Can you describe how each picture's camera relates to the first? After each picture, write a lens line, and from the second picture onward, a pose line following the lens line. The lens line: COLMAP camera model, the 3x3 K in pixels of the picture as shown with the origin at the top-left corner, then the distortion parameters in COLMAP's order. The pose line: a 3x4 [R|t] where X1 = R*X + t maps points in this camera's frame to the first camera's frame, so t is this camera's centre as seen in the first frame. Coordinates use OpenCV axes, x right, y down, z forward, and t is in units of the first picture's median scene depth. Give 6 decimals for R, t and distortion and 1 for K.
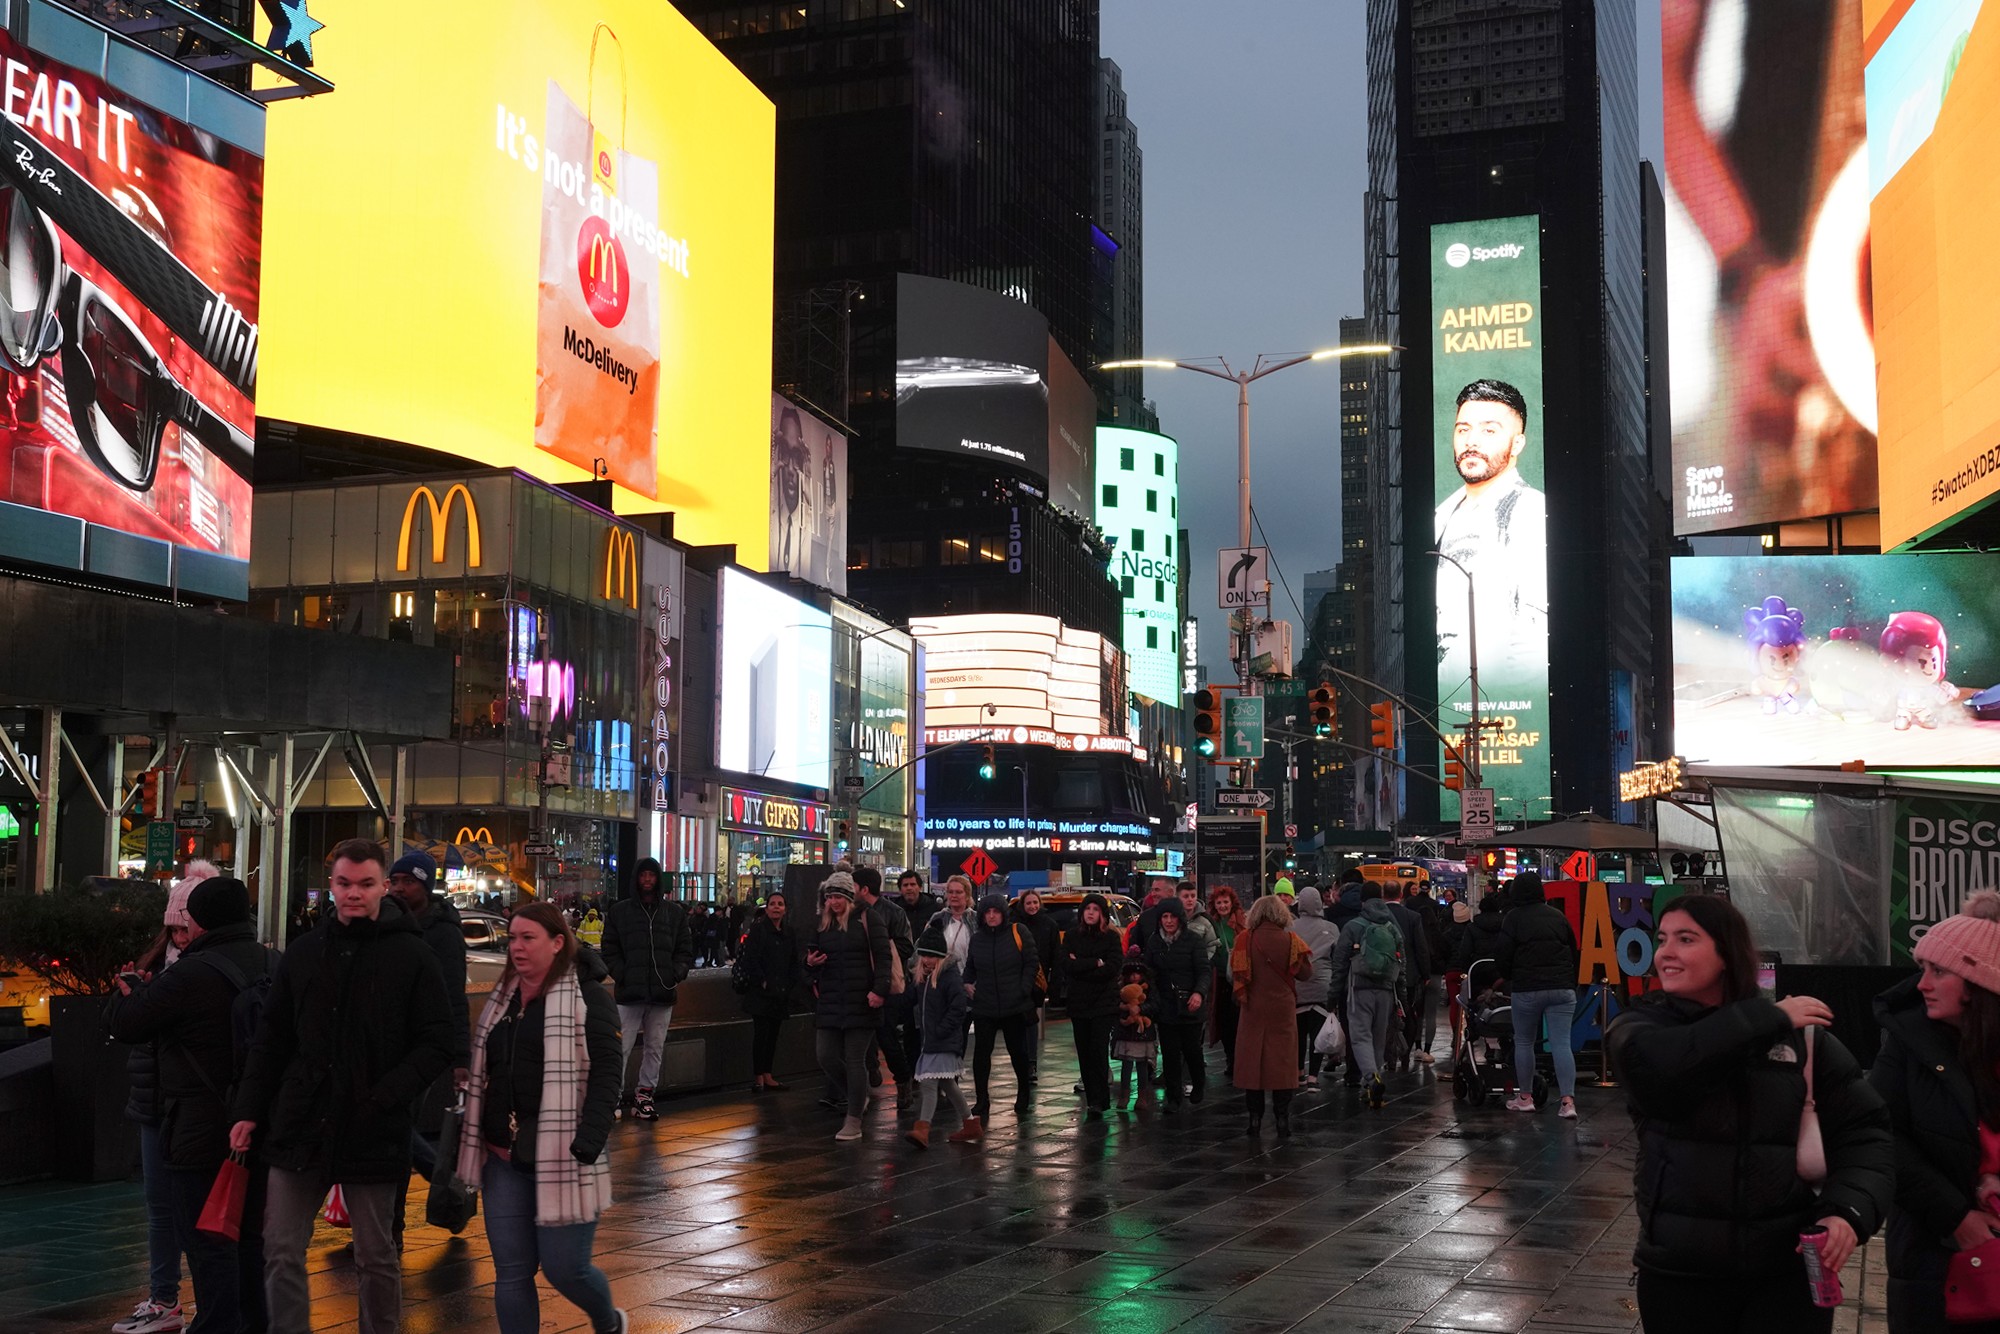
lens RADIAL K [[2328.6, 0, 1000.0], [0, 2328.6, 667.0], [0, 0, 1]] dist [-0.008224, 0.030473]
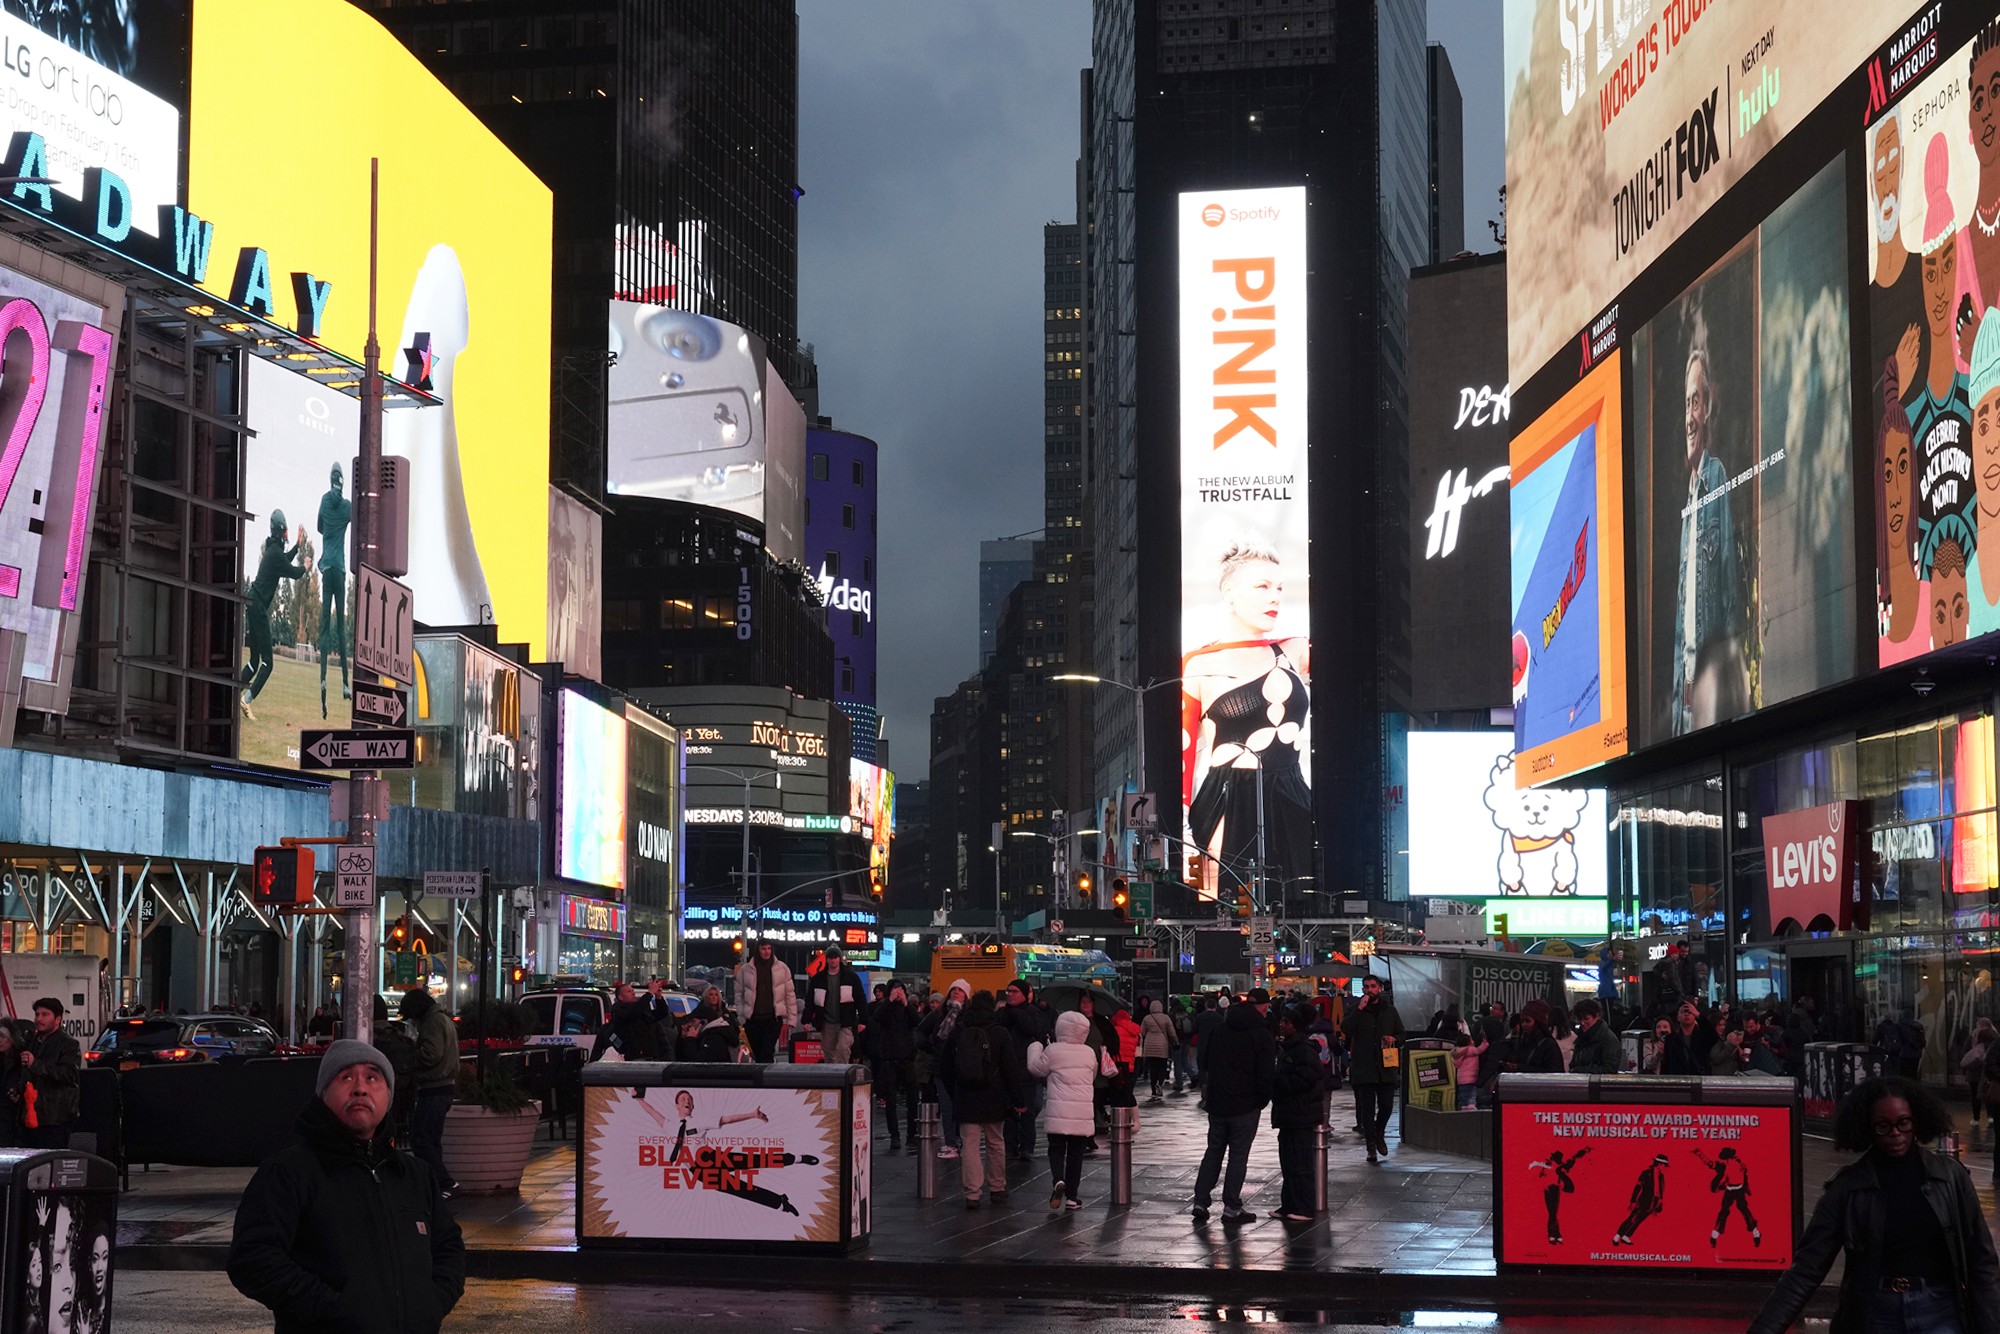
lens RADIAL K [[3406.4, 0, 1000.0], [0, 3406.4, 667.0], [0, 0, 1]] dist [-0.027837, -0.019639]
pose [[0.989971, 0.009791, 0.140929, -0.047914], [-0.010541, 0.999934, 0.004582, -0.021245], [-0.140875, -0.006021, 0.990009, -0.198198]]
